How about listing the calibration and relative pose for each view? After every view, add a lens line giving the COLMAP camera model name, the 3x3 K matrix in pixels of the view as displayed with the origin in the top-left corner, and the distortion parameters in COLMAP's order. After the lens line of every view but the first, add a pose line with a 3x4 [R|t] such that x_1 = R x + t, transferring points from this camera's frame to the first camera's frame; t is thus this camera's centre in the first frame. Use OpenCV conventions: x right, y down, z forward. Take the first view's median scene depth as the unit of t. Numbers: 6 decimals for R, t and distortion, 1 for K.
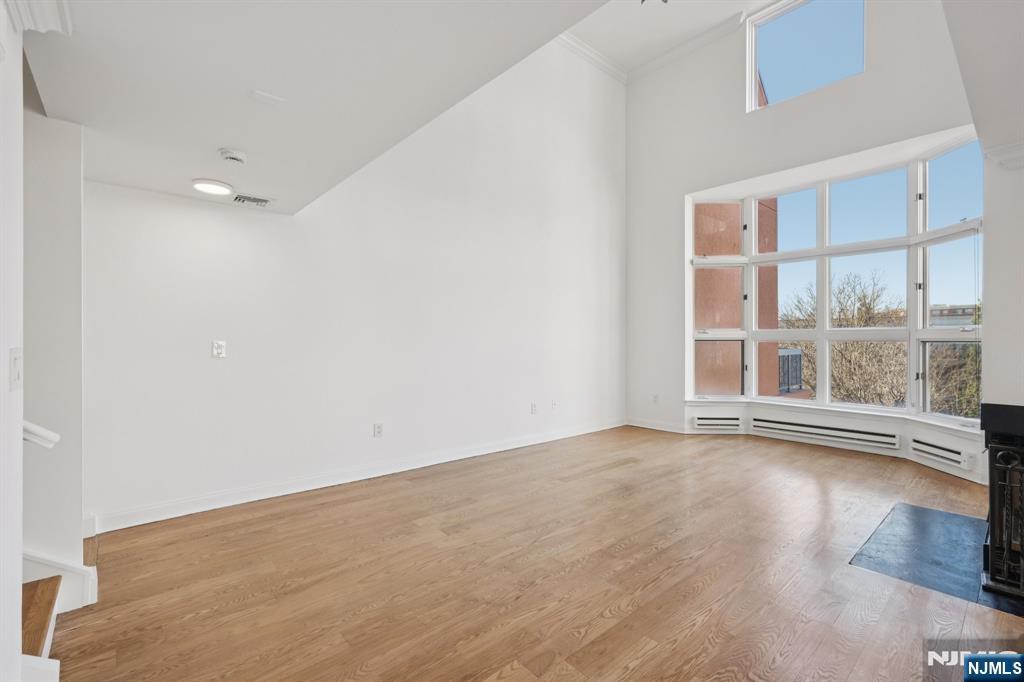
lens RADIAL K [[456.9, 0, 513.1], [0, 456.9, 339.5], [0, 0, 1]] dist [-0.009703, 0.006011]
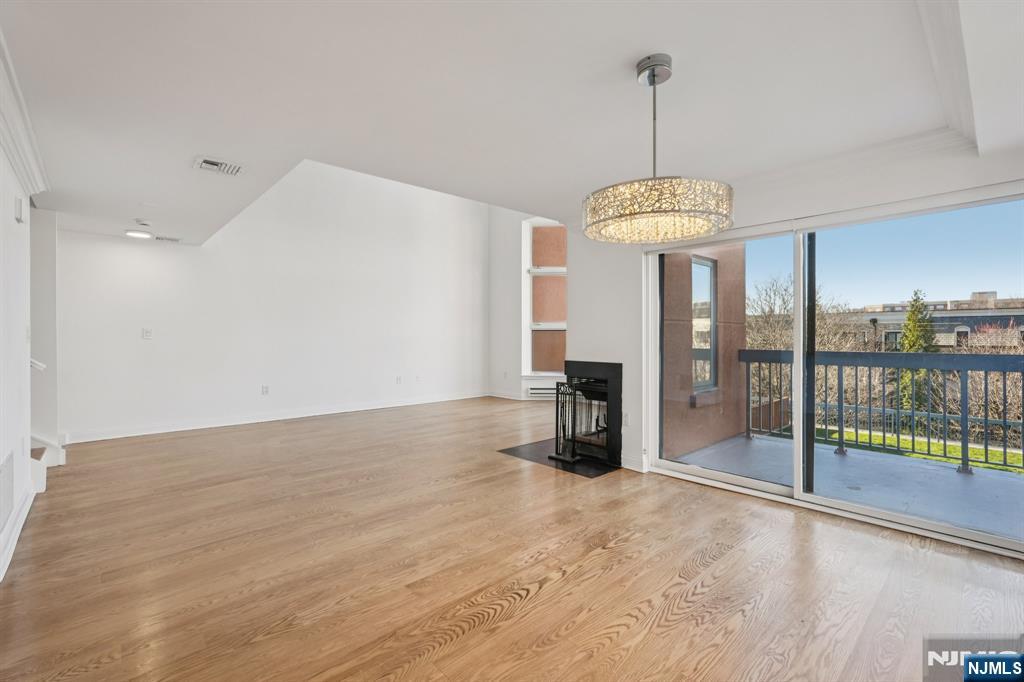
lens RADIAL K [[456.9, 0, 513.5], [0, 456.9, 336.8], [0, 0, 1]] dist [-0.009703, 0.006011]
pose [[0.999655, -0.001984, 0.026174, 0.318939], [0.001887, 0.999991, 0.003758, 0.015845], [-0.026181, -0.003707, 0.999650, -0.332807]]
